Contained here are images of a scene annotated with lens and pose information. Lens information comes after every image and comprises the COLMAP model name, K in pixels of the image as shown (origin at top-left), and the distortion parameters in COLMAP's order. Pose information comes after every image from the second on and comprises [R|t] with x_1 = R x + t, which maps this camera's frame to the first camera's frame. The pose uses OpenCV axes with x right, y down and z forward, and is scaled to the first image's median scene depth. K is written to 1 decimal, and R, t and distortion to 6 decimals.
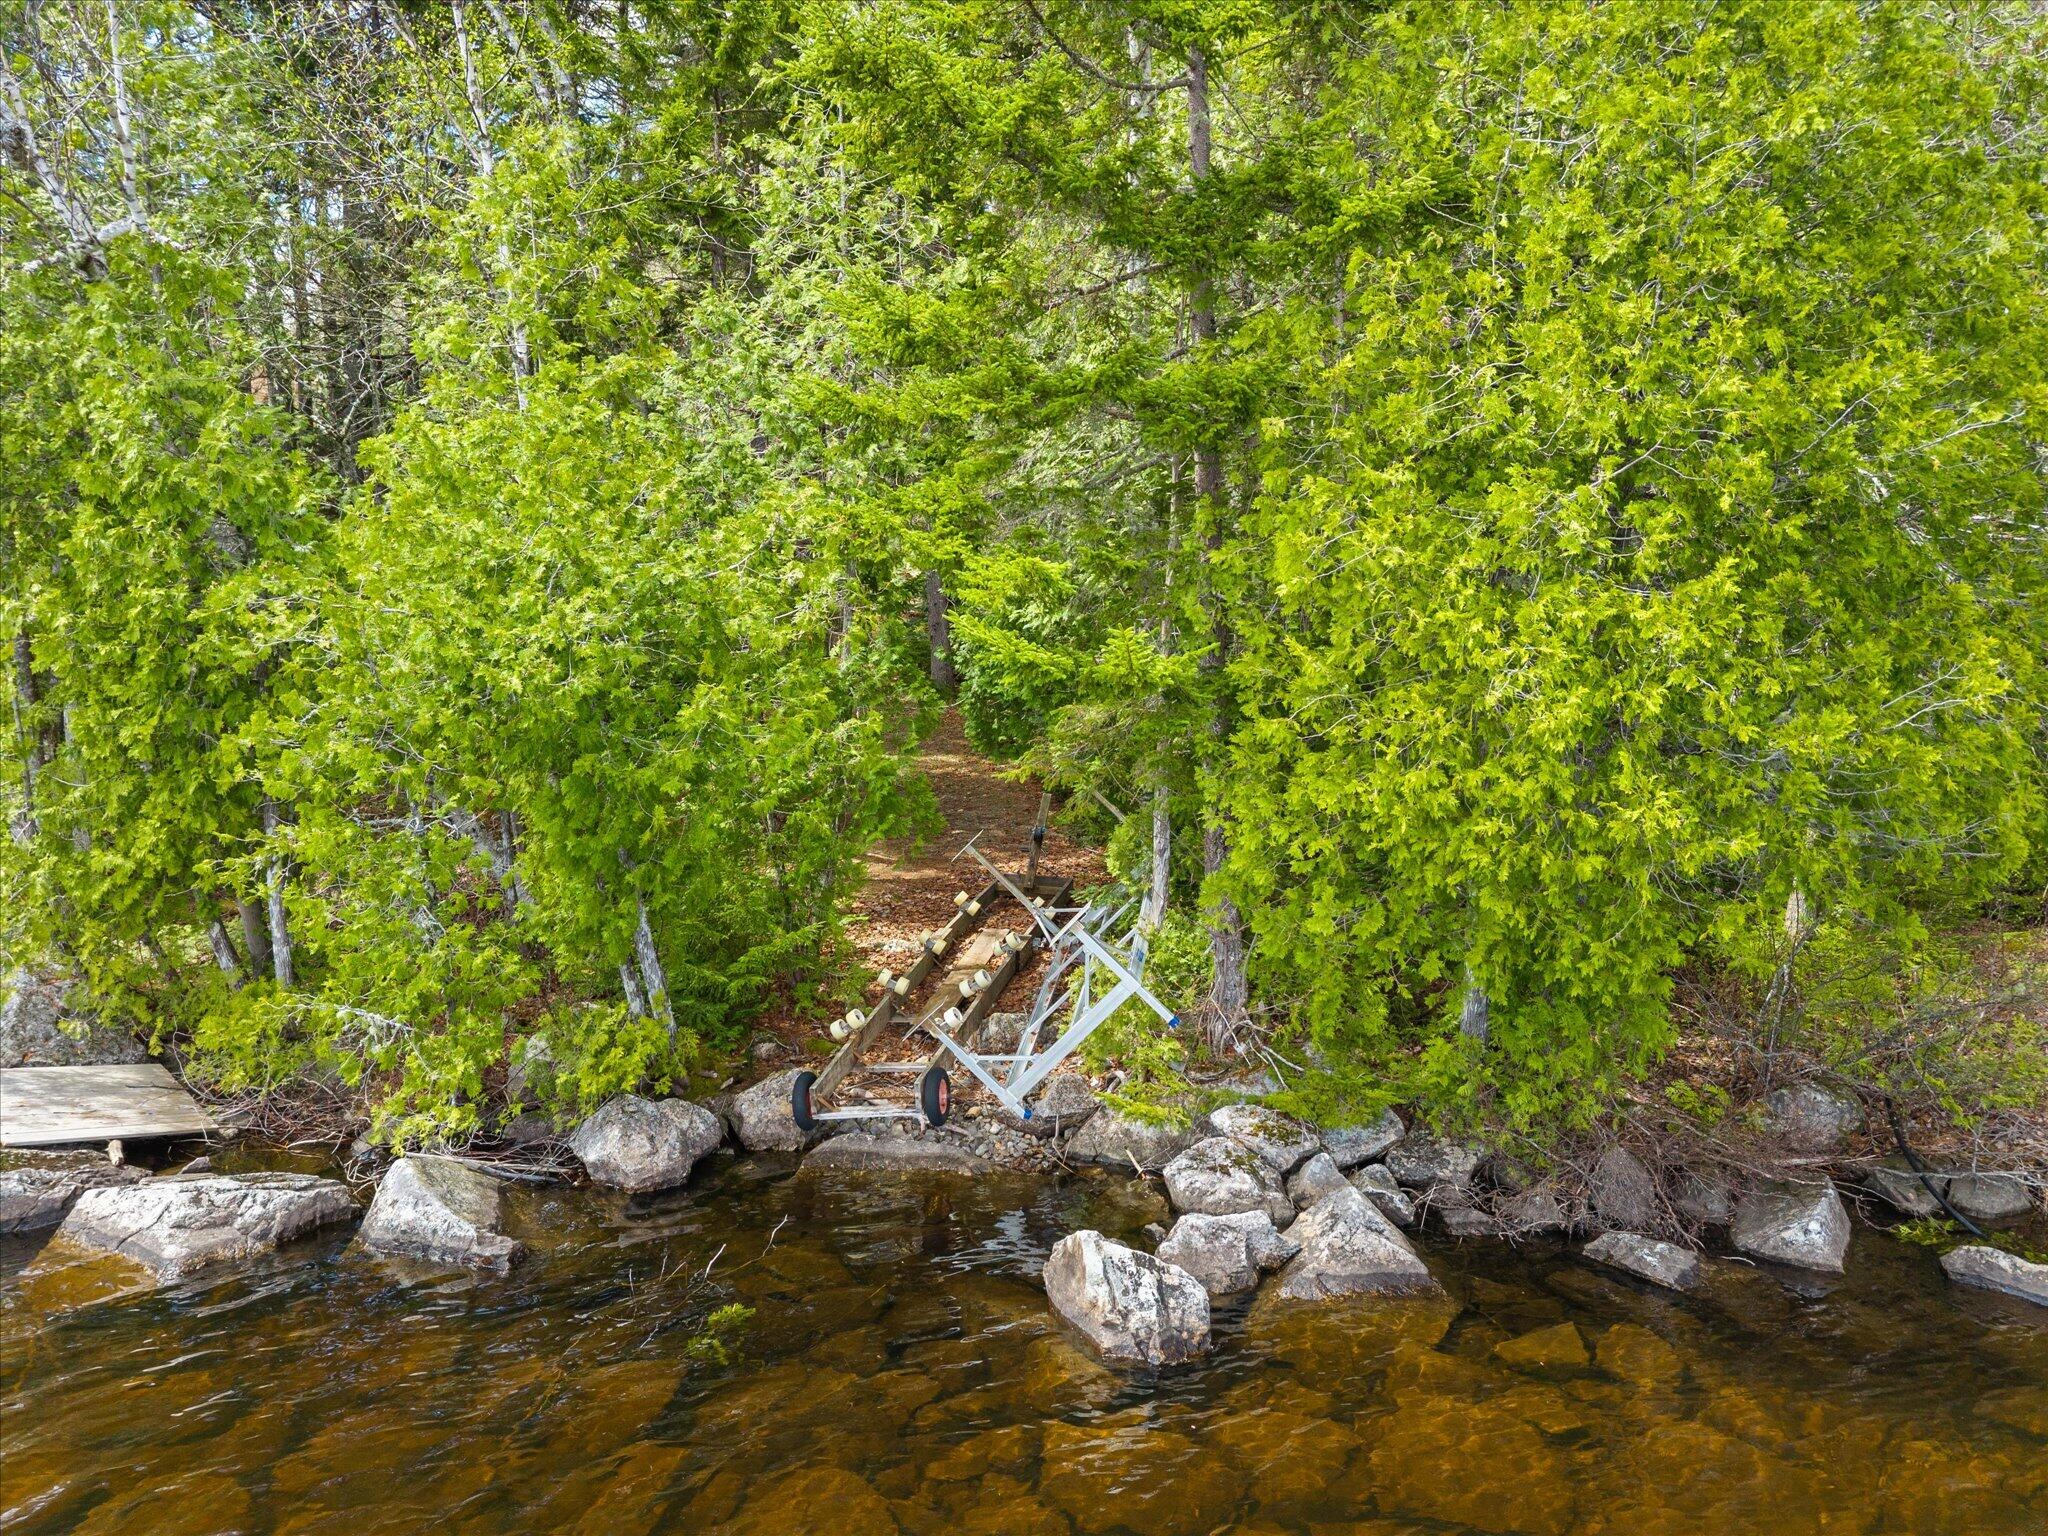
lens RADIAL K [[1404.4, 0, 1024.0], [0, 1404.4, 768.0], [0, 0, 1]] dist [0.007676, -0.000418]
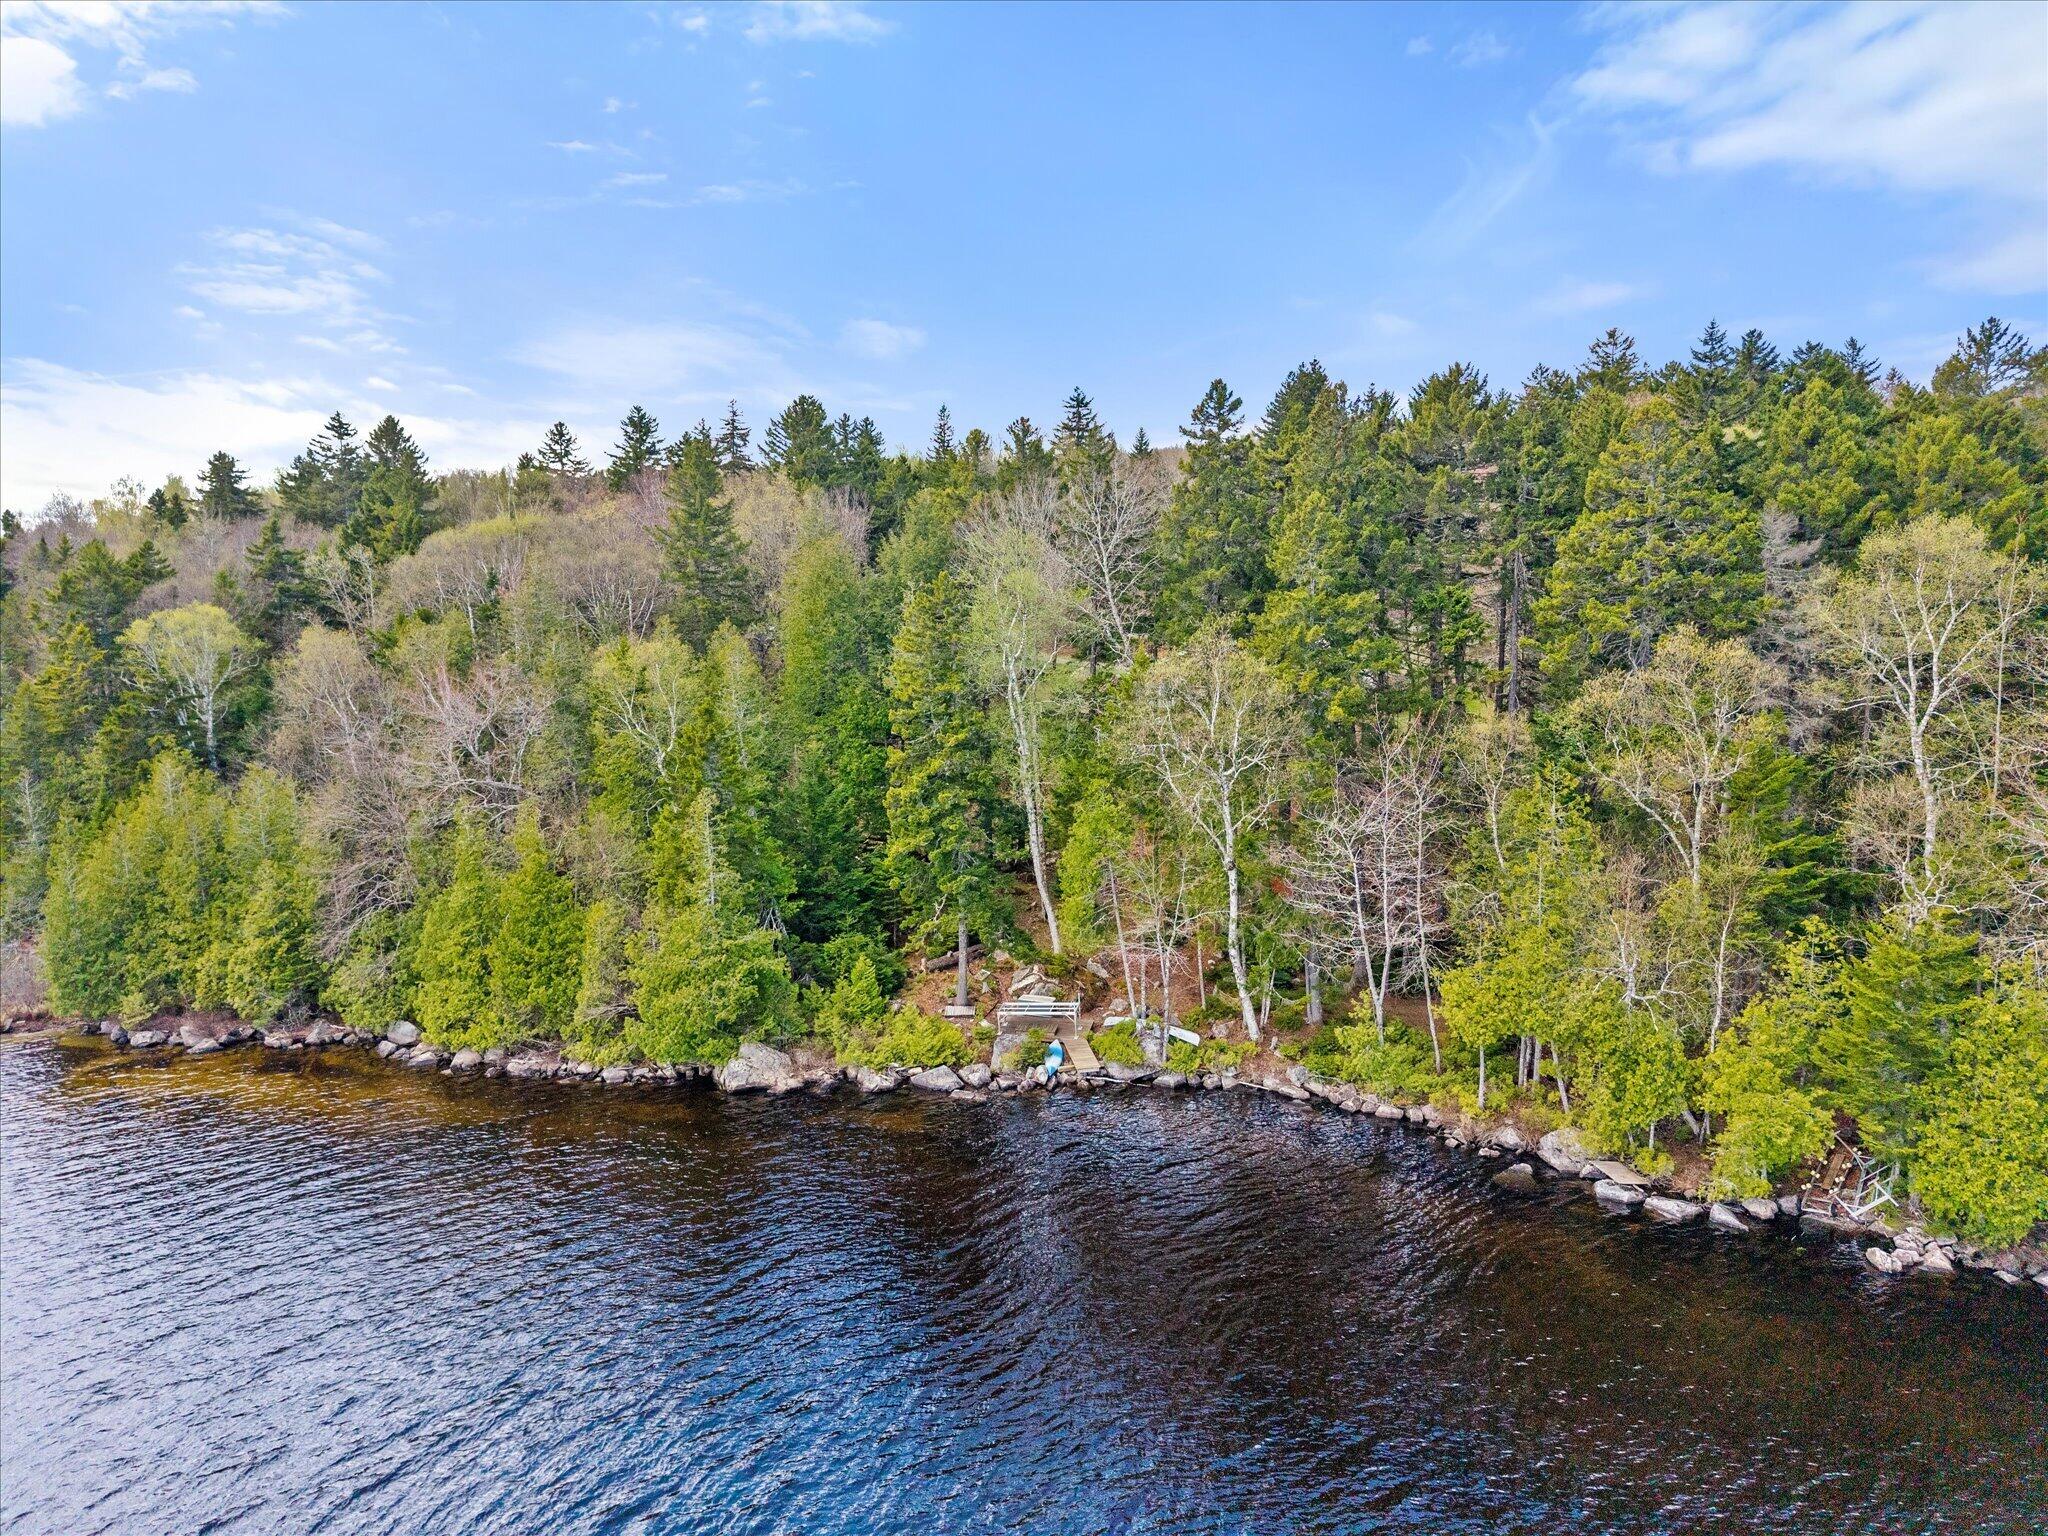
lens RADIAL K [[1404.4, 0, 1024.0], [0, 1404.4, 768.0], [0, 0, 1]] dist [0.007676, -0.000418]
pose [[0.899951, 0.062423, -0.431500, -0.569455], [-0.038452, 0.997205, 0.064064, -1.442526], [0.434293, -0.041062, 0.899835, -4.348007]]
